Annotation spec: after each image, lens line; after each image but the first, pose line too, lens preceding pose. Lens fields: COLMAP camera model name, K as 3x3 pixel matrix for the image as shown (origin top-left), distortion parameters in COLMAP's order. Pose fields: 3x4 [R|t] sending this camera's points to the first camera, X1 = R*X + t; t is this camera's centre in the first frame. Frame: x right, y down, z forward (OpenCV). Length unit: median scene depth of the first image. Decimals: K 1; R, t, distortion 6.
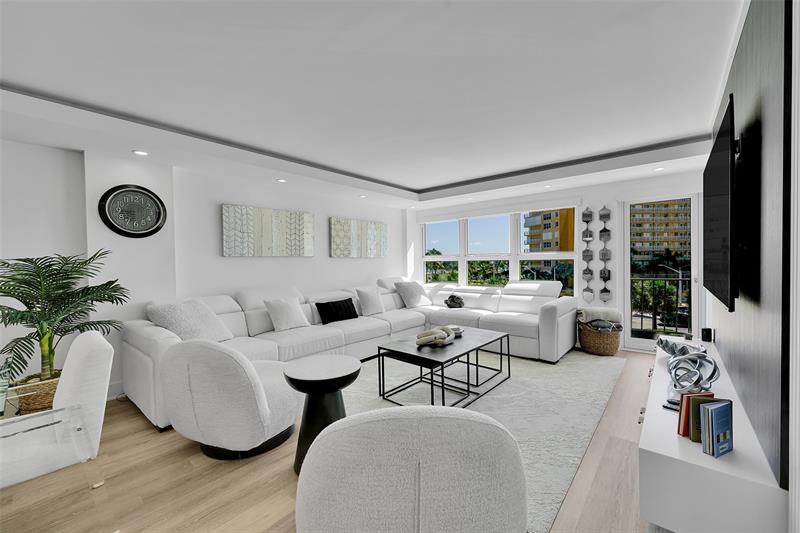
lens RADIAL K [[318.1, 0, 396.4], [0, 318.1, 266.2], [0, 0, 1]] dist [0.003360, 0.000861]
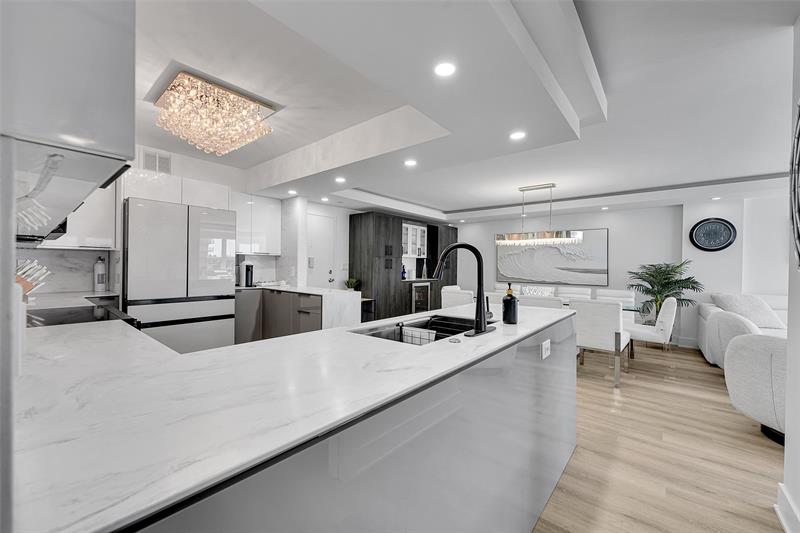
lens RADIAL K [[318.1, 0, 397.8], [0, 318.1, 266.0], [0, 0, 1]] dist [0.003360, 0.000861]
pose [[-0.000619, 0.019037, -0.999819, 0.864131], [-0.026148, 0.999477, 0.019047, -0.008687], [0.999658, 0.026155, -0.000121, -0.622127]]
